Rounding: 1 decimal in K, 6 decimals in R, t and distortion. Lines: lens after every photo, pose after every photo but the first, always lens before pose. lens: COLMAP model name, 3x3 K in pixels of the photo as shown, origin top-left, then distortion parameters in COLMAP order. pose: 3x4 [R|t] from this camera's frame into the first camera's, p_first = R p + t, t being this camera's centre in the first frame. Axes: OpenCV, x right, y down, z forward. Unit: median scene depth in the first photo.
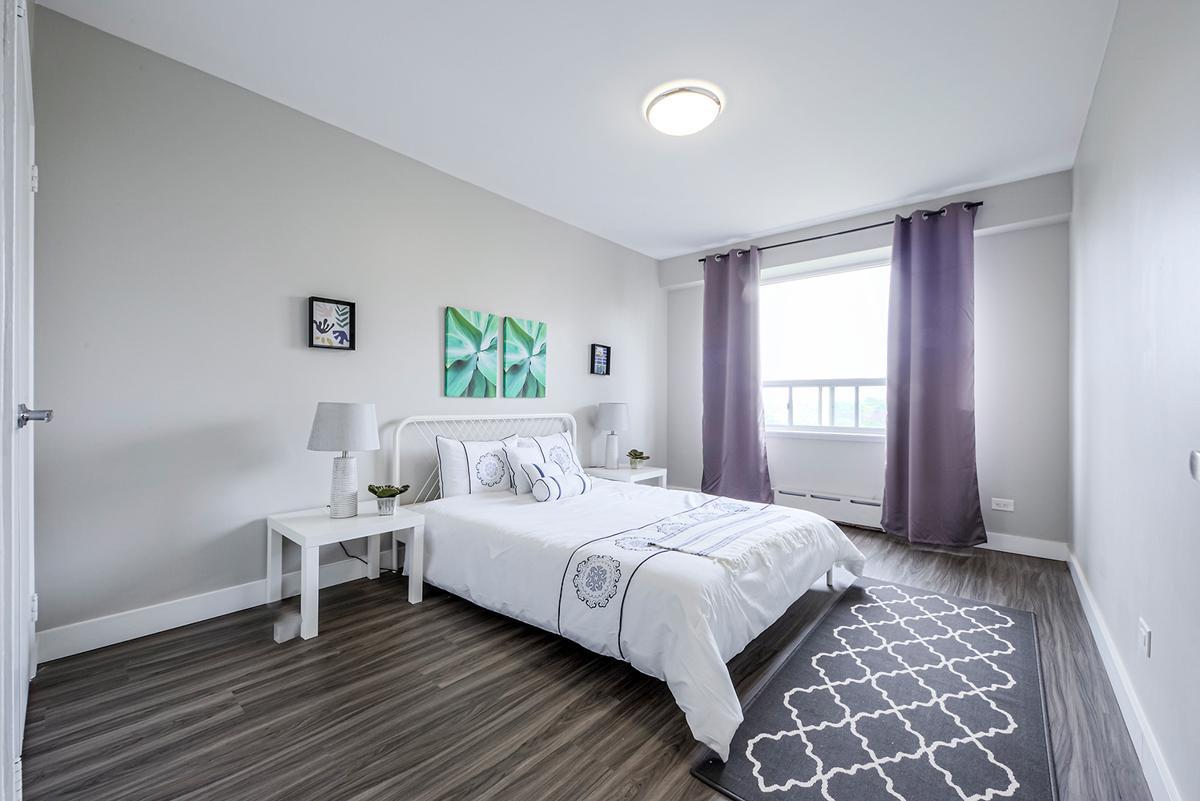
lens RADIAL K [[465.1, 0, 600.0], [0, 465.1, 400.5], [0, 0, 1]] dist [-0.000835, -0.000134]
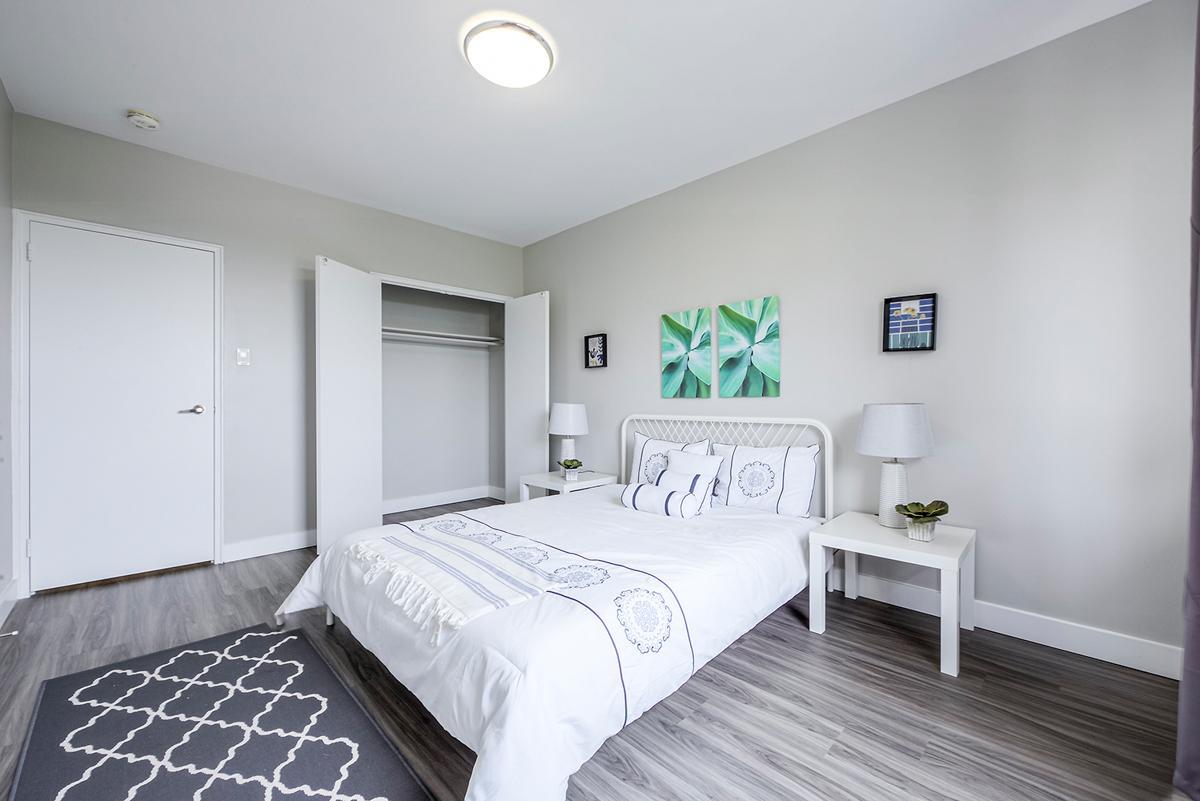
lens RADIAL K [[488.7, 0, 596.9], [0, 488.7, 377.0], [0, 0, 1]] dist [0.049704, 0.000238]
pose [[-0.097850, -0.048841, -0.994002, 0.781102], [0.008703, 0.998715, -0.049930, -0.001093], [0.995163, -0.013536, -0.097299, 0.908148]]
